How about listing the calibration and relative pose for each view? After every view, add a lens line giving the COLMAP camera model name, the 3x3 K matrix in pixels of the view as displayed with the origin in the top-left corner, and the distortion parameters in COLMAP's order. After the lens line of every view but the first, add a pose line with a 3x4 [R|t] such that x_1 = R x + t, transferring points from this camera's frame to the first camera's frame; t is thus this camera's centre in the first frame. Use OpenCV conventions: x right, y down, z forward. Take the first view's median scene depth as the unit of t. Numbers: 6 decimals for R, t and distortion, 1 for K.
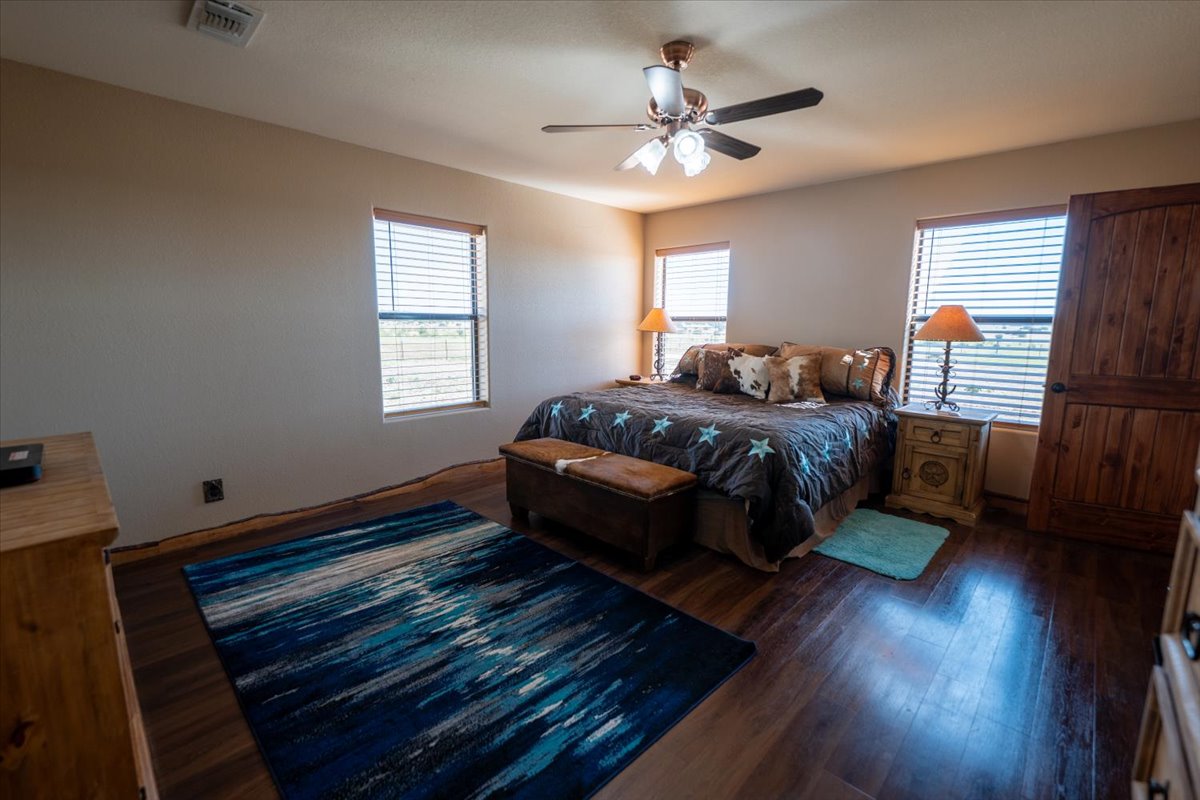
lens RADIAL K [[521.7, 0, 596.9], [0, 521.7, 399.5], [0, 0, 1]] dist [0.003949, -0.000541]
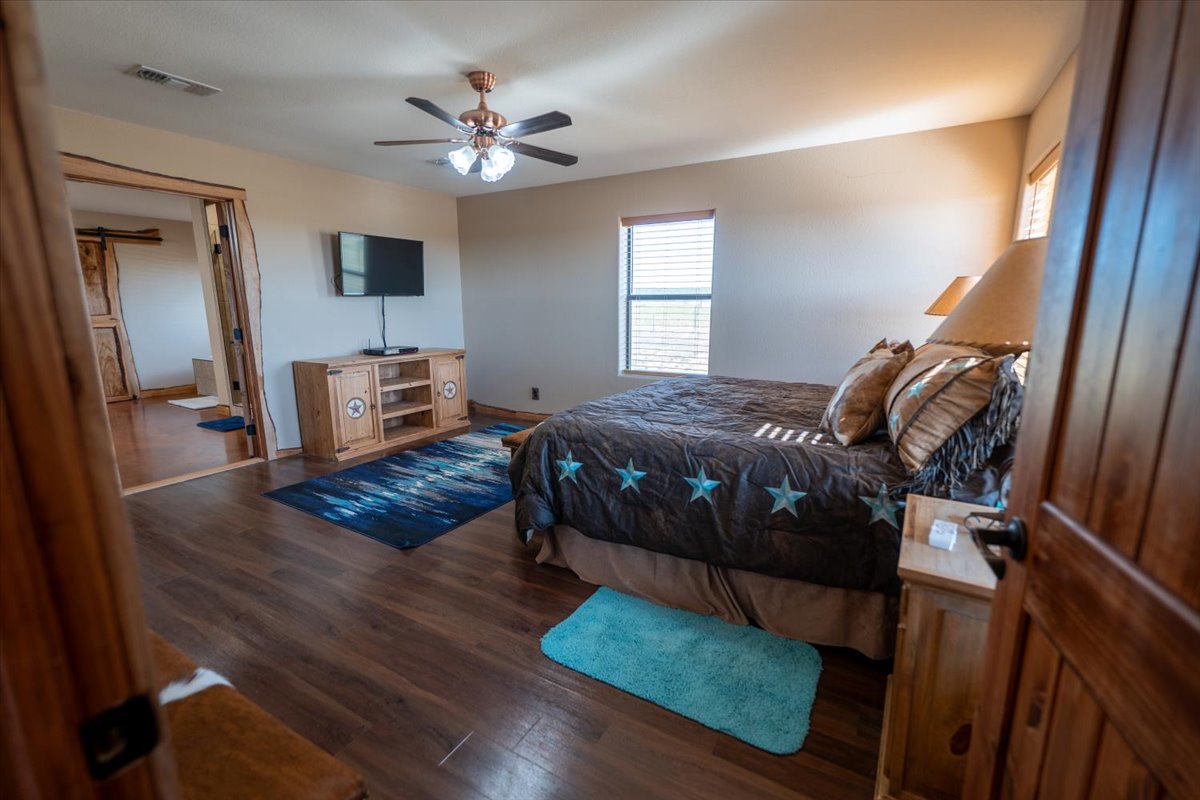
lens RADIAL K [[521.7, 0, 593.7], [0, 521.7, 401.5], [0, 0, 1]] dist [0.003949, -0.000541]
pose [[0.217324, 0.173898, -0.960484, 1.521131], [-0.137014, 0.979695, 0.146374, -0.137578], [0.966436, 0.099789, 0.236737, 1.045071]]
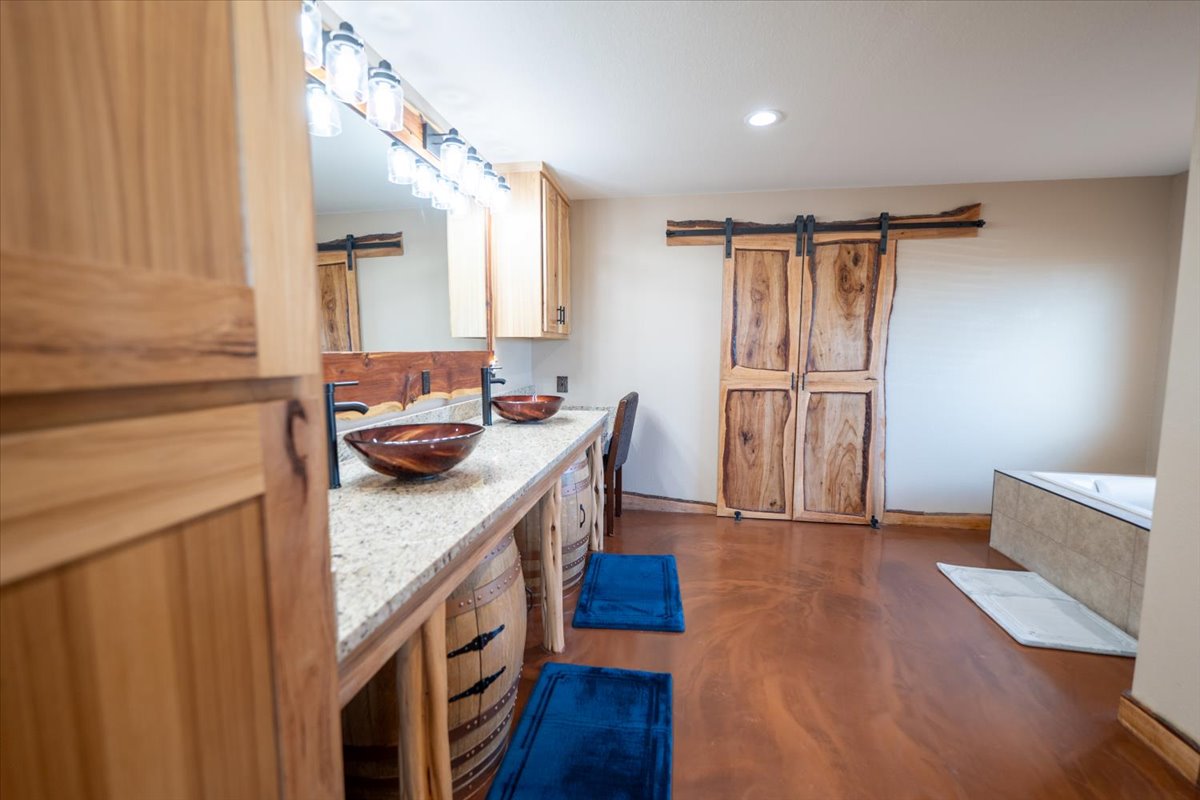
lens RADIAL K [[521.7, 0, 593.7], [0, 521.7, 409.7], [0, 0, 1]] dist [0.003949, -0.000541]
pose [[-0.830376, 0.047944, -0.555136, 0.656348], [-0.089530, 0.971866, 0.217853, -0.061341], [0.549963, 0.230601, -0.802723, 0.534185]]
